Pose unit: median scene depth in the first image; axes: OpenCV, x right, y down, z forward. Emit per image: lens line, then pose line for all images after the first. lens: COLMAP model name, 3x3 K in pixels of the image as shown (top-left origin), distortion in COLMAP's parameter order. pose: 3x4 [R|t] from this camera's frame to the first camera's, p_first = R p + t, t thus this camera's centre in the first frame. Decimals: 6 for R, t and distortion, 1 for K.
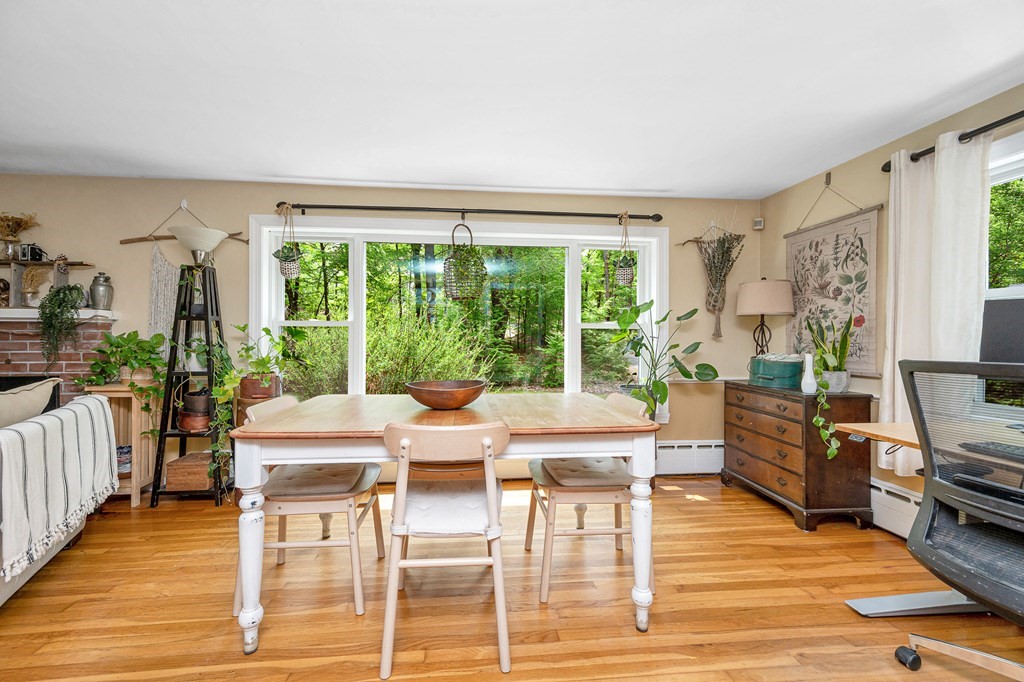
lens RADIAL K [[414.2, 0, 511.9], [0, 414.2, 336.8], [0, 0, 1]] dist [-0.002764, 0.000023]
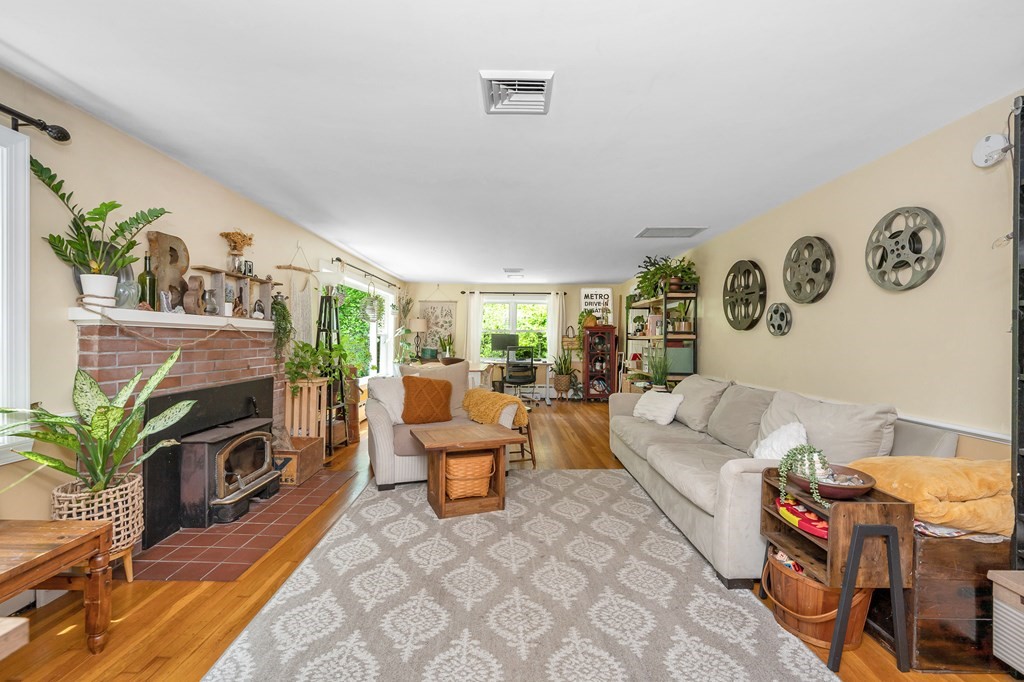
lens RADIAL K [[453.3, 0, 510.4], [0, 453.3, 337.3], [0, 0, 1]] dist [0.001195, -0.000118]
pose [[0.096480, 0.001594, 0.995334, -2.319639], [-0.011485, 0.999934, -0.000488, -0.026753], [-0.995269, -0.011384, 0.096492, 0.179336]]
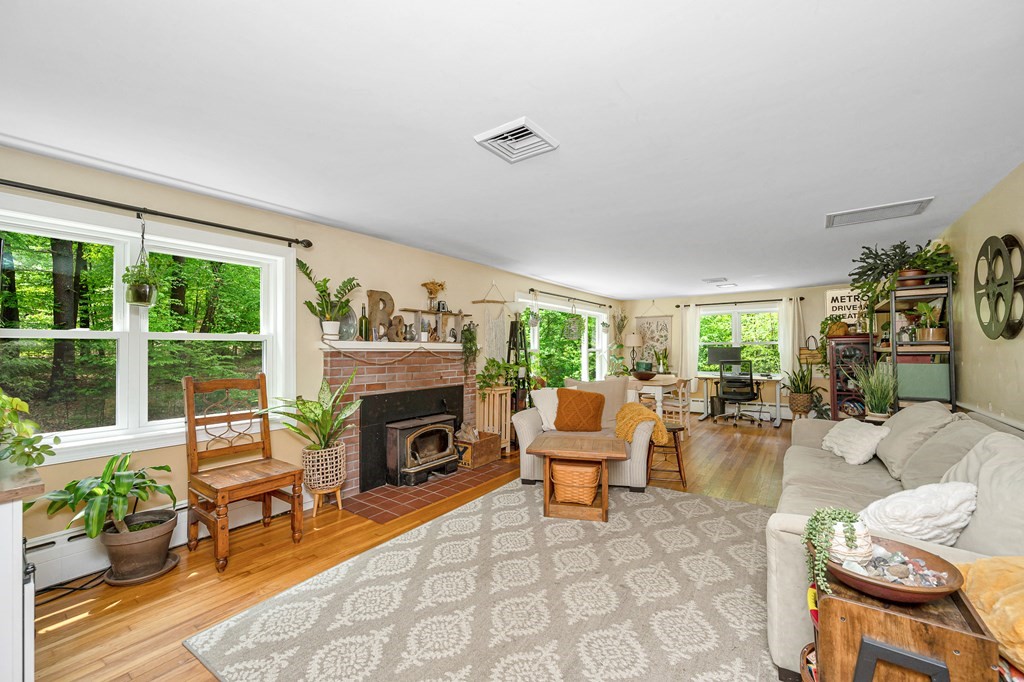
lens RADIAL K [[416.4, 0, 509.3], [0, 416.4, 341.4], [0, 0, 1]] dist [0.002566, -0.000108]
pose [[0.660630, 0.010869, 0.750633, -2.175766], [0.005270, 0.999803, -0.019115, -0.042240], [-0.750693, 0.016584, 0.660443, -0.212411]]
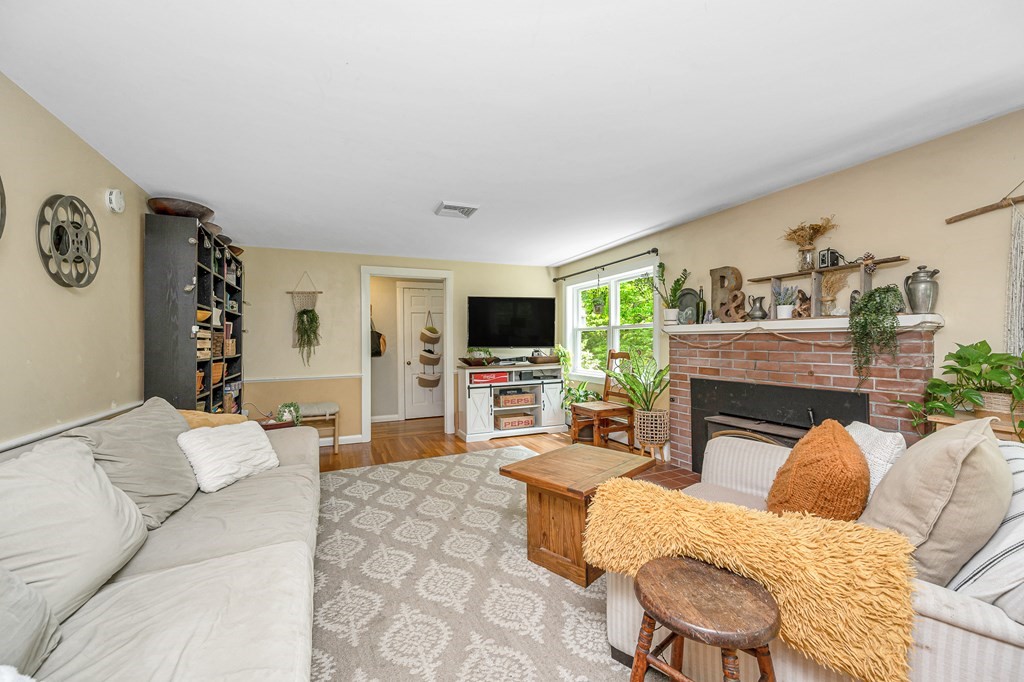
lens RADIAL K [[405.3, 0, 512.0], [0, 405.3, 341.0], [0, 0, 1]] dist [-0.001505, -0.000354]
pose [[0.317953, -0.005599, -0.948090, -0.527964], [0.009075, 0.999955, -0.002862, -0.019848], [0.948063, -0.007694, 0.317990, 0.026112]]
